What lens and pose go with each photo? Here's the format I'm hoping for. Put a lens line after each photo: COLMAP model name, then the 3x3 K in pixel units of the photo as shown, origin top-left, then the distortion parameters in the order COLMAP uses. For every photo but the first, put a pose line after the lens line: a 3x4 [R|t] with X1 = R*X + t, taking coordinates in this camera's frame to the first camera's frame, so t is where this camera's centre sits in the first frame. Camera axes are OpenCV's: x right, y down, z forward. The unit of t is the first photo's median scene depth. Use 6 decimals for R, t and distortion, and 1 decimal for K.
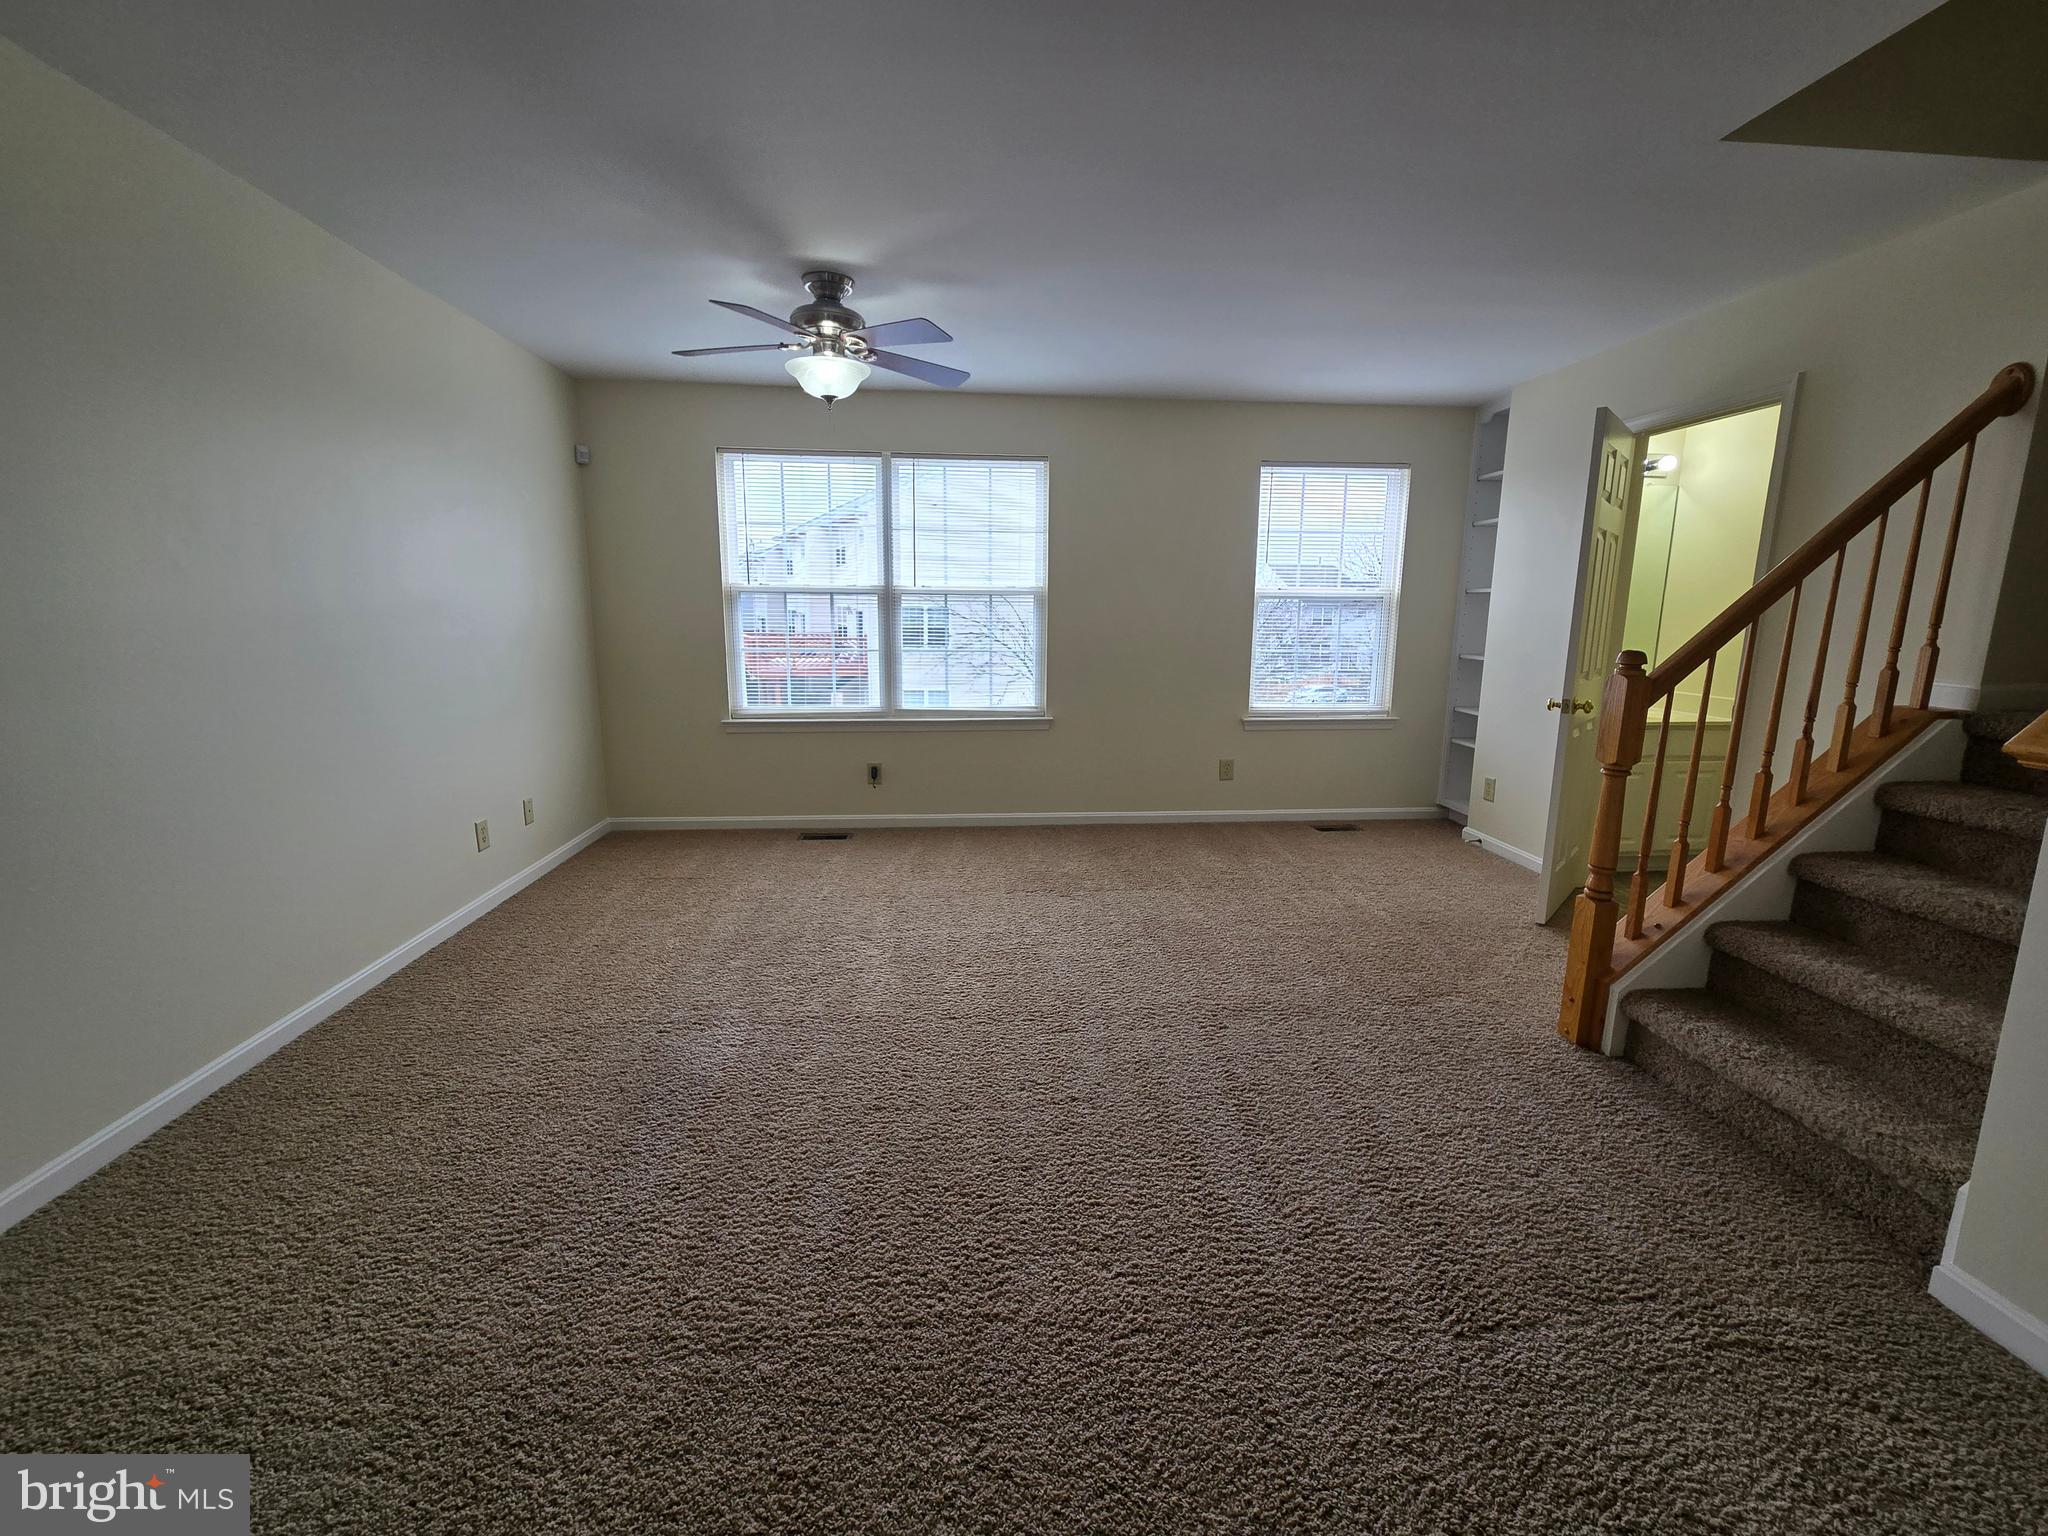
lens RADIAL K [[842.7, 0, 1034.8], [0, 842.7, 762.5], [0, 0, 1]] dist [-0.002322, 0.002016]
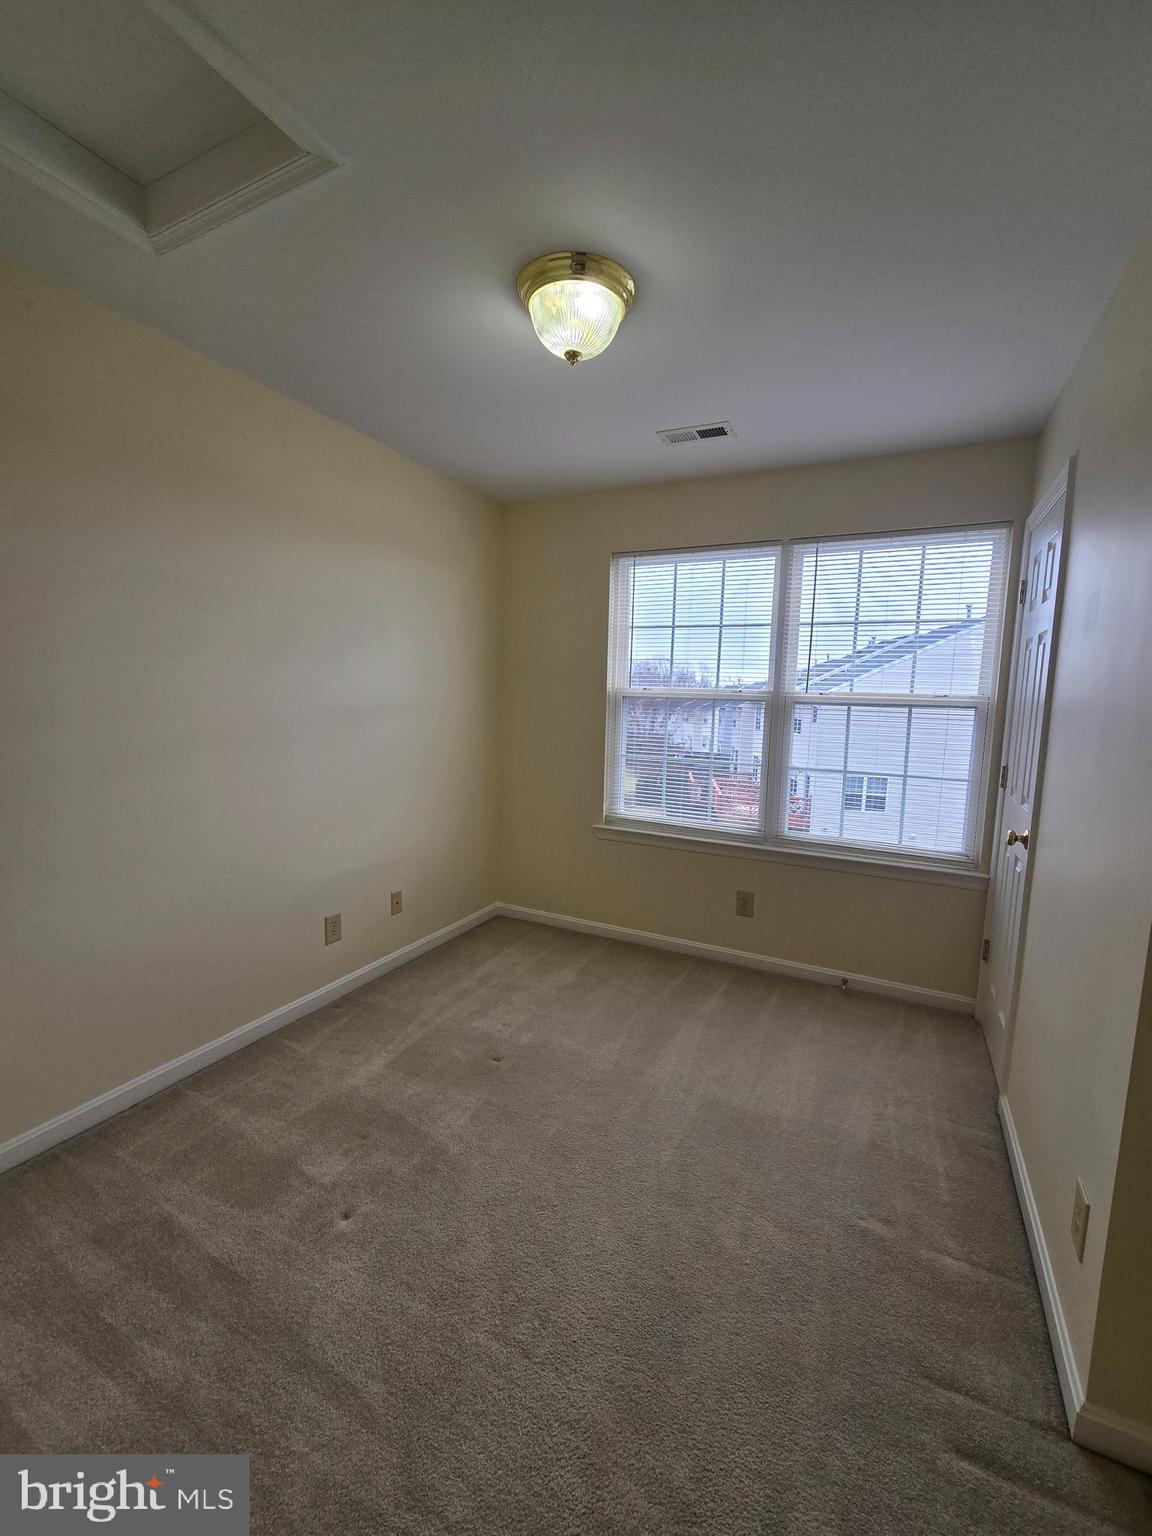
lens RADIAL K [[632.0, 0, 580.1], [0, 632.0, 773.5], [0, 0, 1]] dist [-0.002322, 0.002016]
pose [[0.850662, 0.070147, -0.521012, -0.005585], [-0.111300, 0.992623, -0.048078, -0.099826], [0.513796, 0.098887, 0.852194, 0.477081]]
